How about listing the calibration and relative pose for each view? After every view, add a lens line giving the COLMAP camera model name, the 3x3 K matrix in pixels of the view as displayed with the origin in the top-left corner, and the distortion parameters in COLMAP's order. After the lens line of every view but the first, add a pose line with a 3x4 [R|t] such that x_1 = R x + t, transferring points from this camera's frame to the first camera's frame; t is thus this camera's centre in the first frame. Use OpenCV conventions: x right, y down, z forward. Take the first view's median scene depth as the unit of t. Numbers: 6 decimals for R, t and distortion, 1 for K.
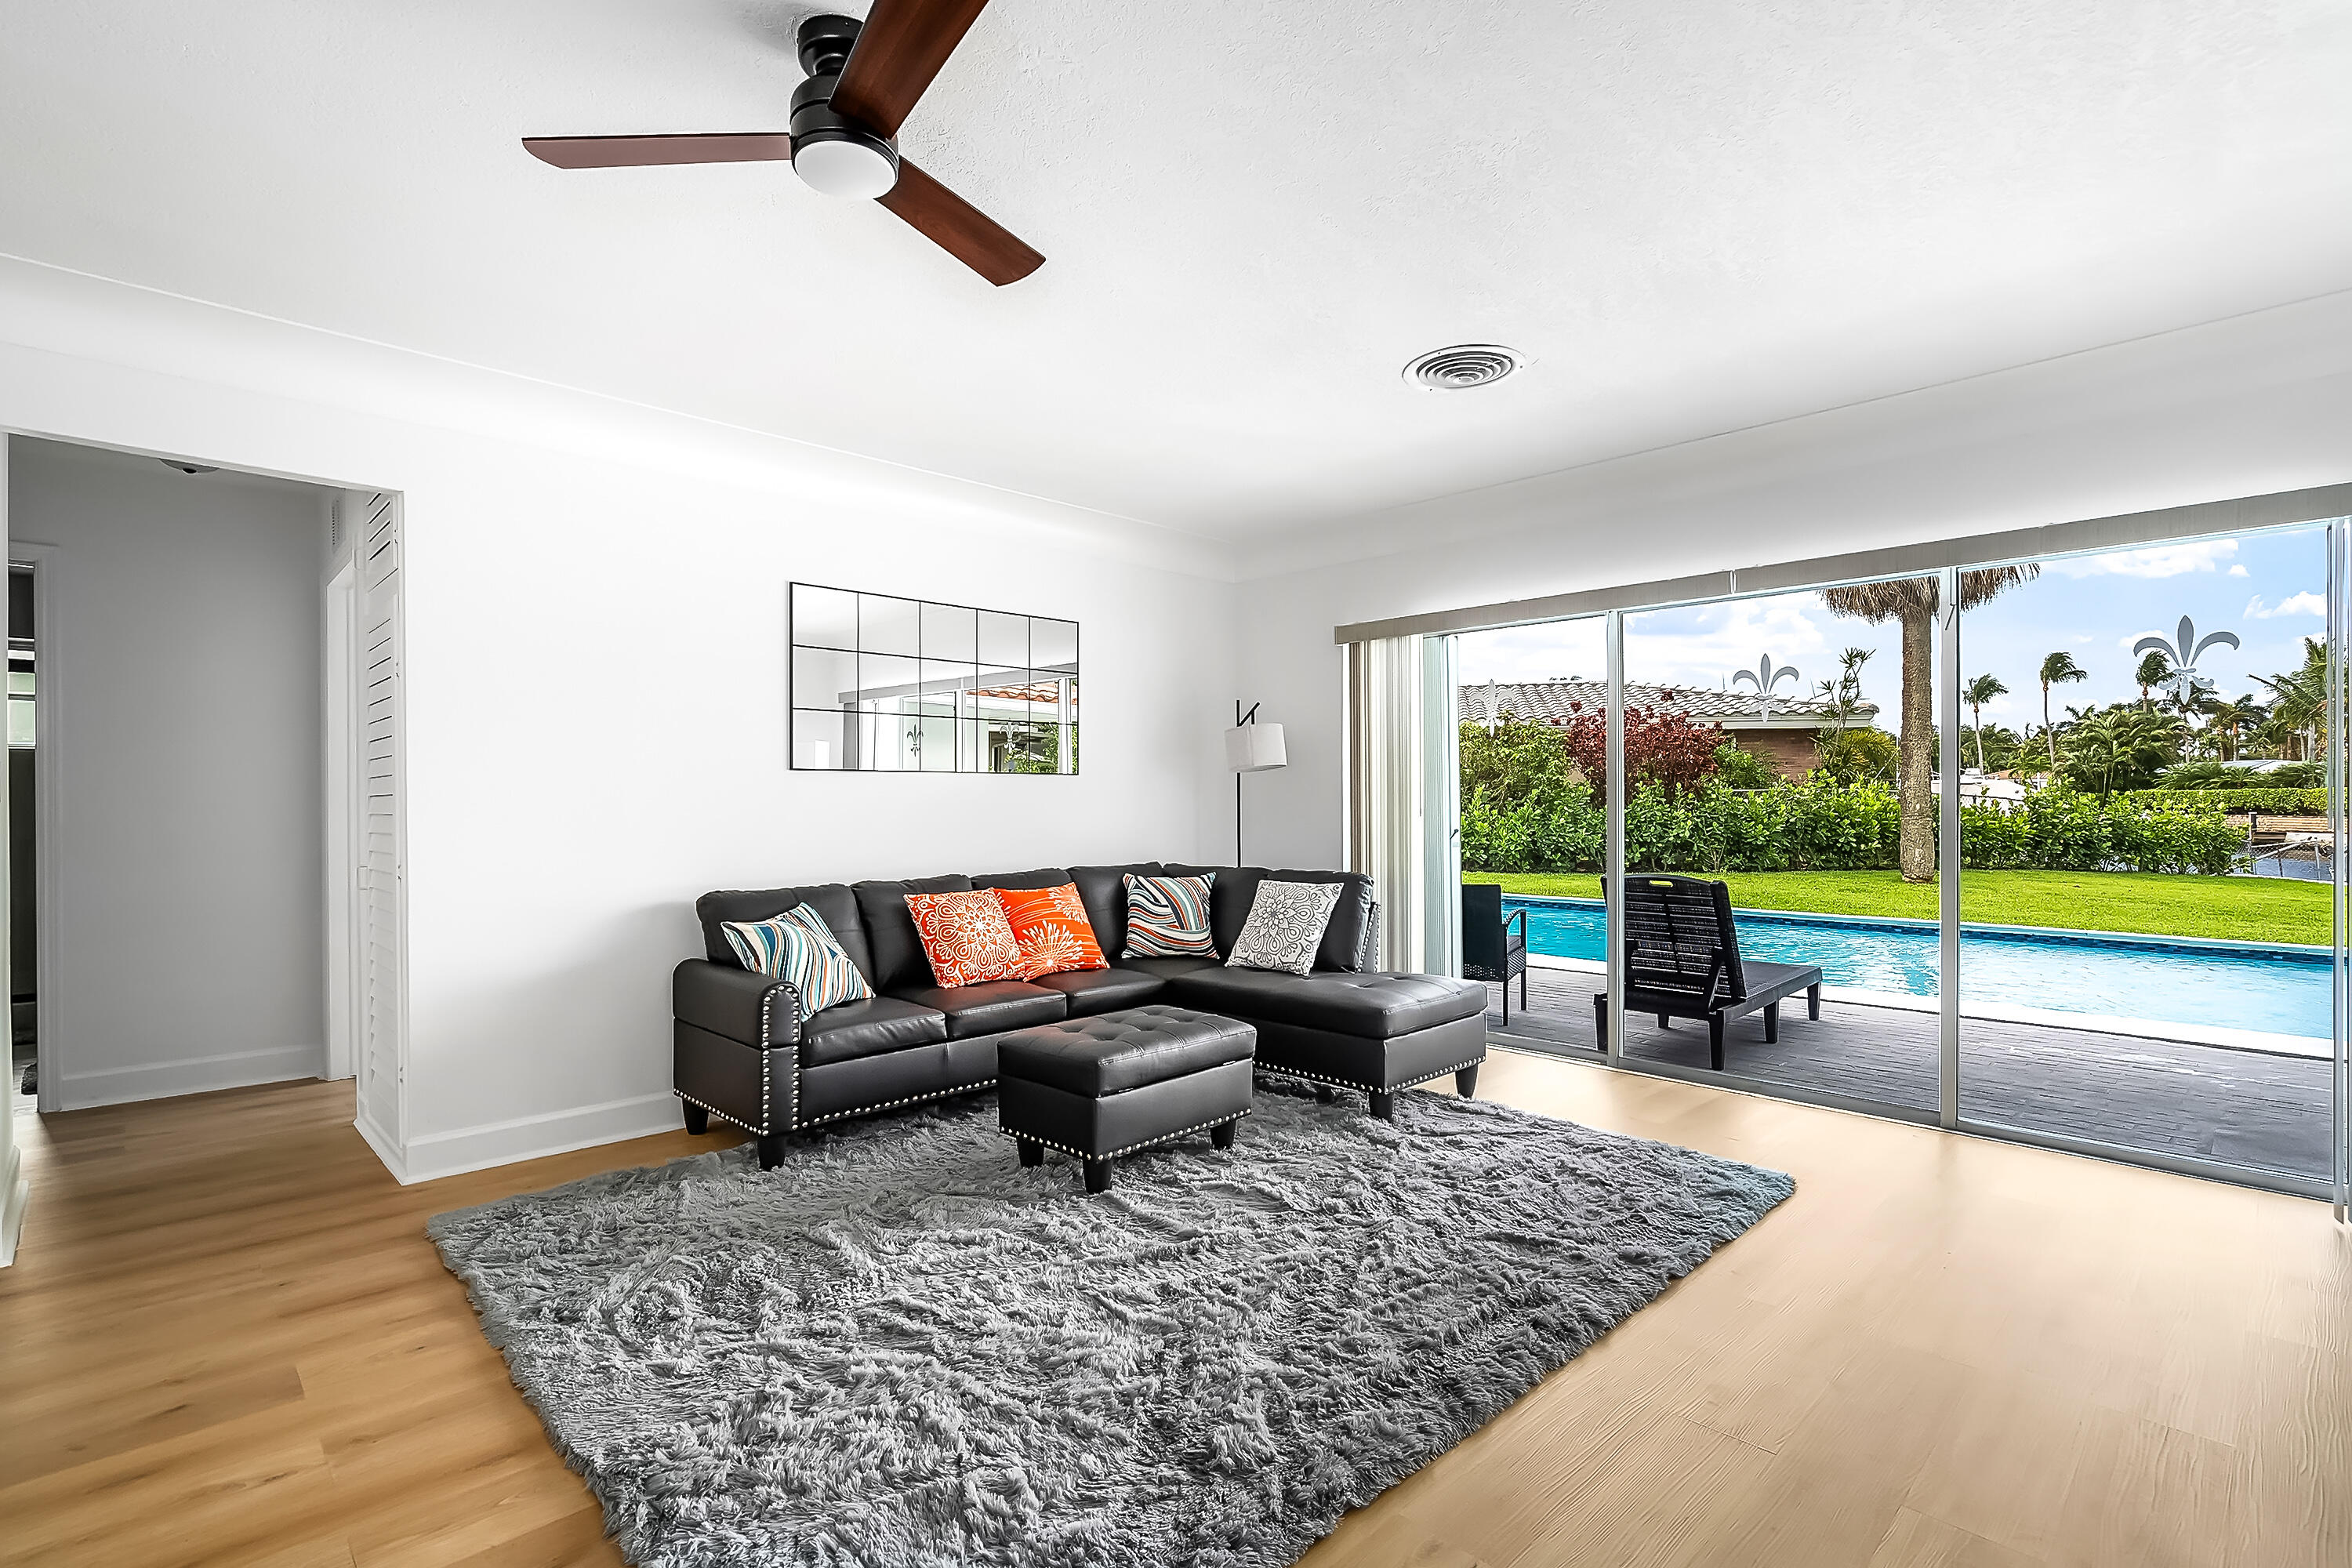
lens RADIAL K [[1093.0, 0, 1165.4], [0, 1093.0, 801.5], [0, 0, 1]] dist [-0.002775, 0.000075]
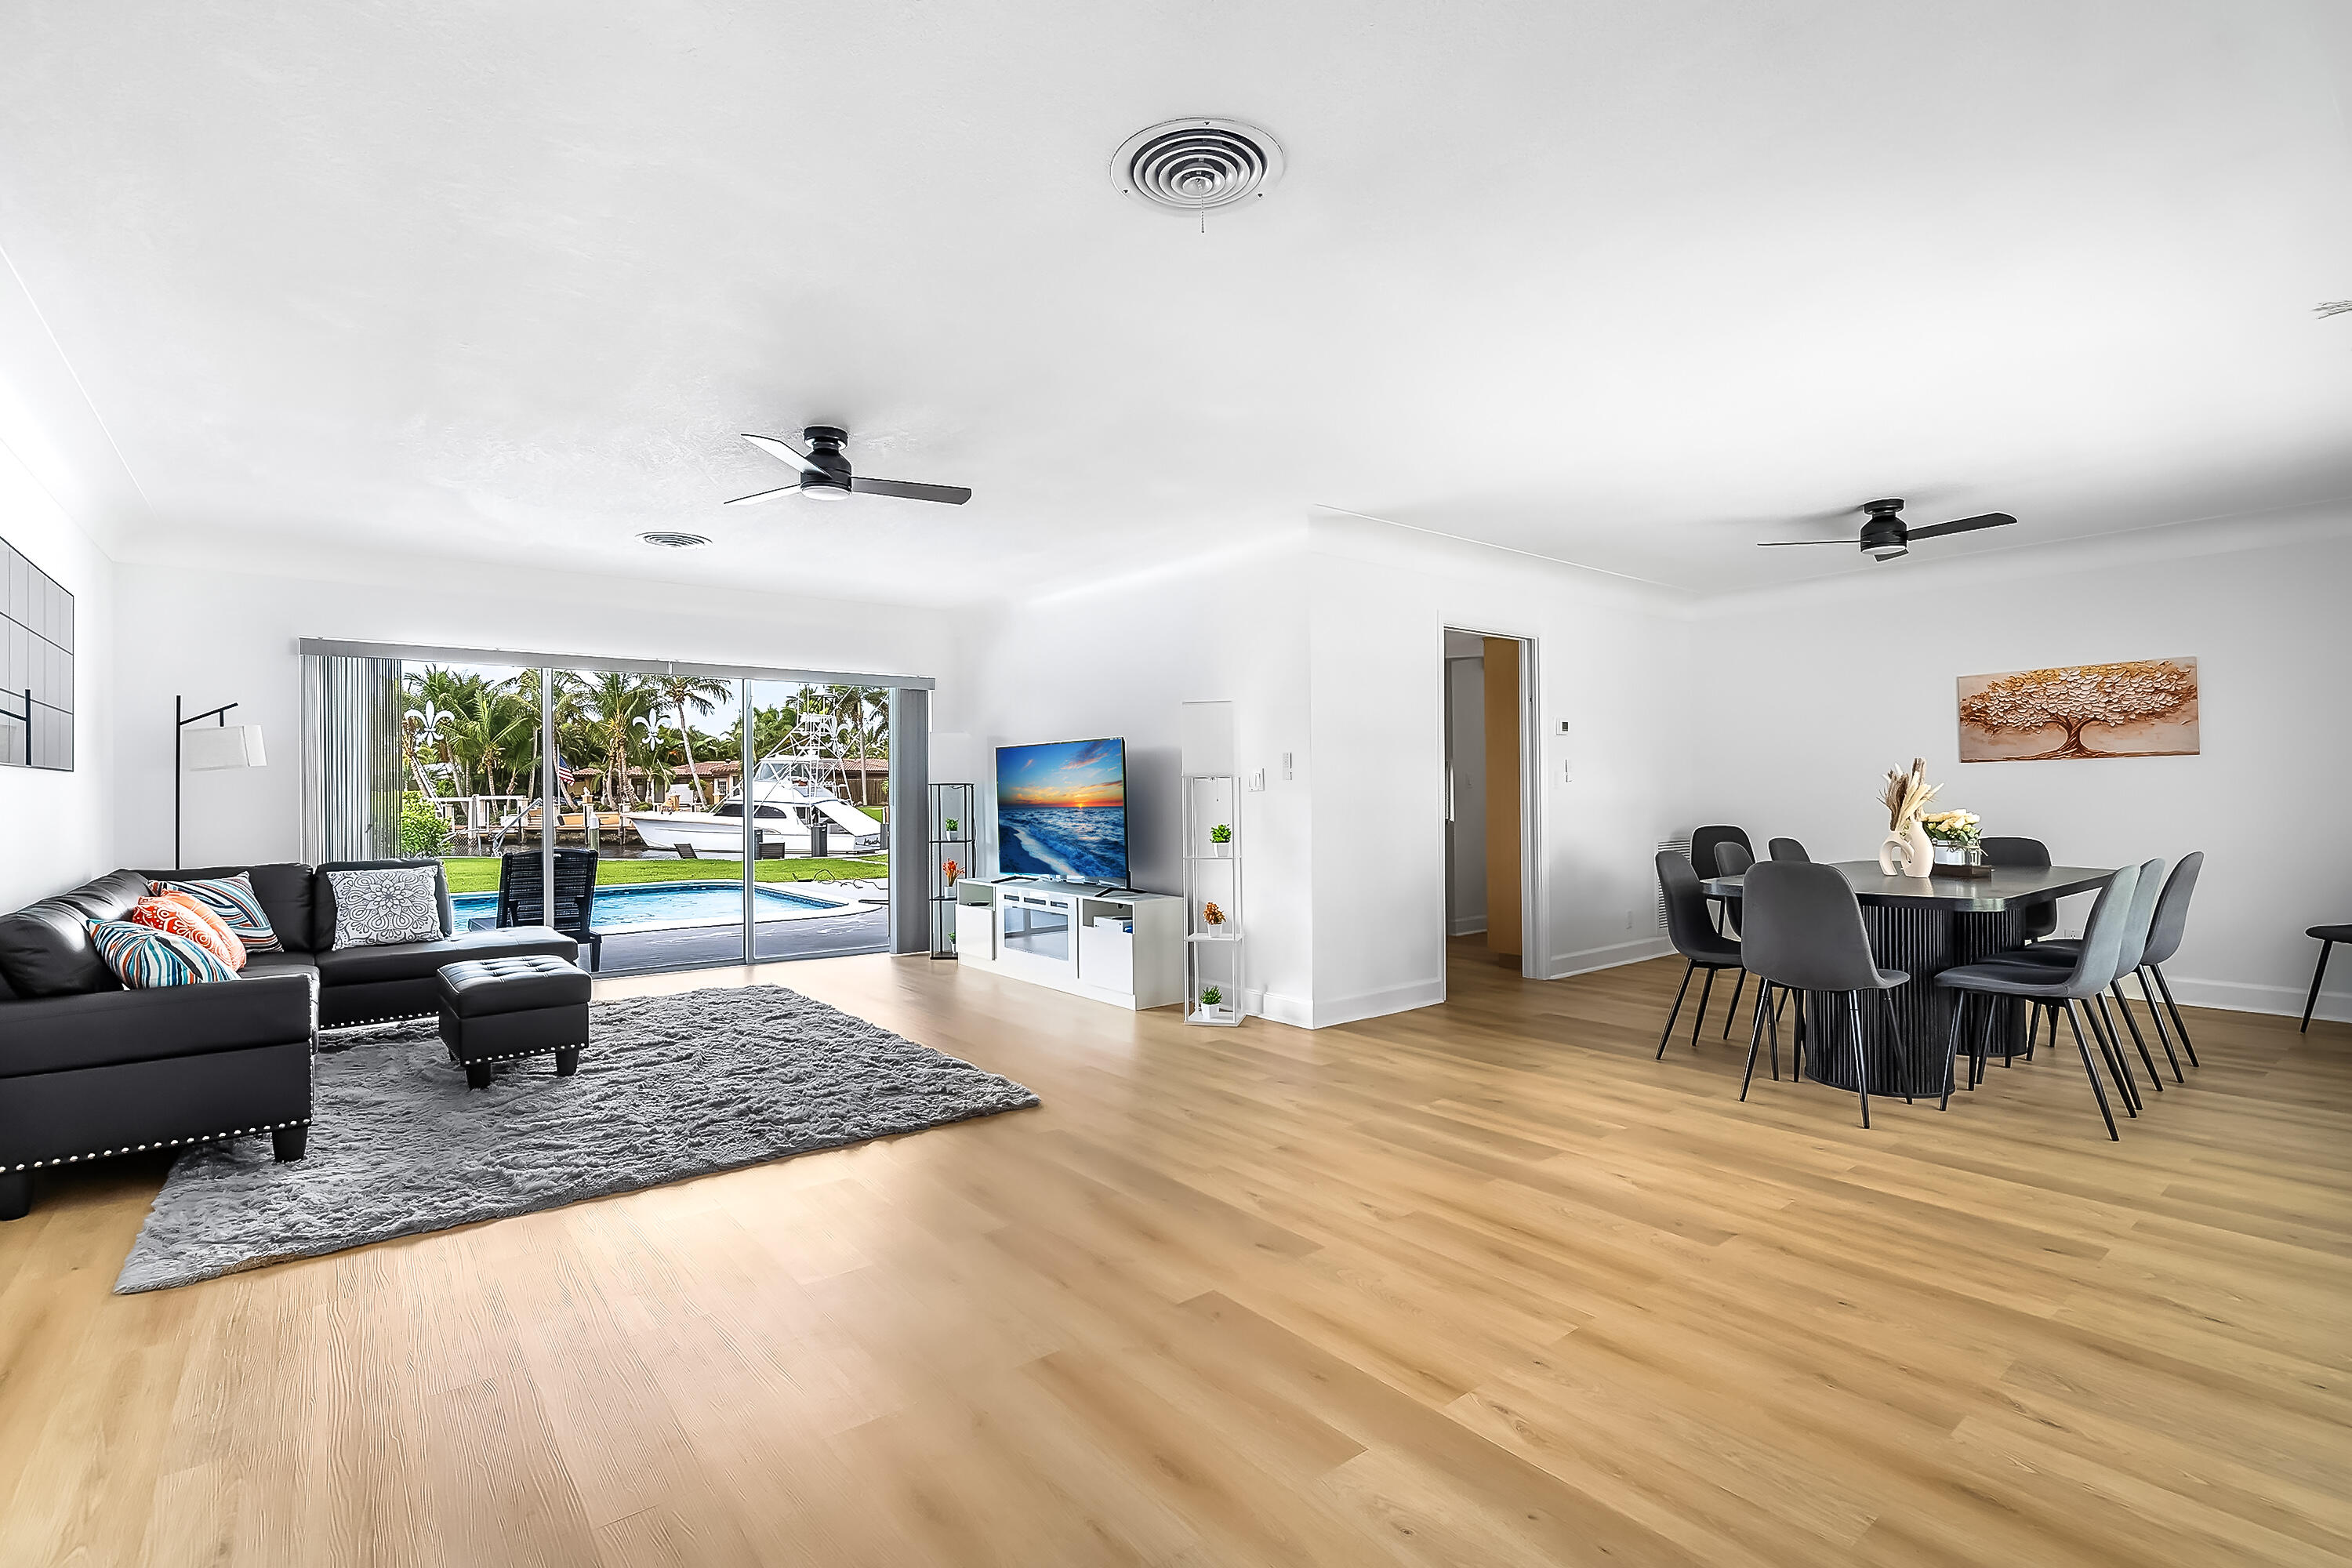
lens RADIAL K [[1075.6, 0, 1147.4], [0, 1075.6, 782.3], [0, 0, 1]] dist [-0.000576, 0.000330]
pose [[0.106779, 0.008898, 0.994243, -1.123126], [0.011818, 0.999878, -0.010218, 0.003372], [-0.994213, 0.012841, 0.106661, 0.086863]]
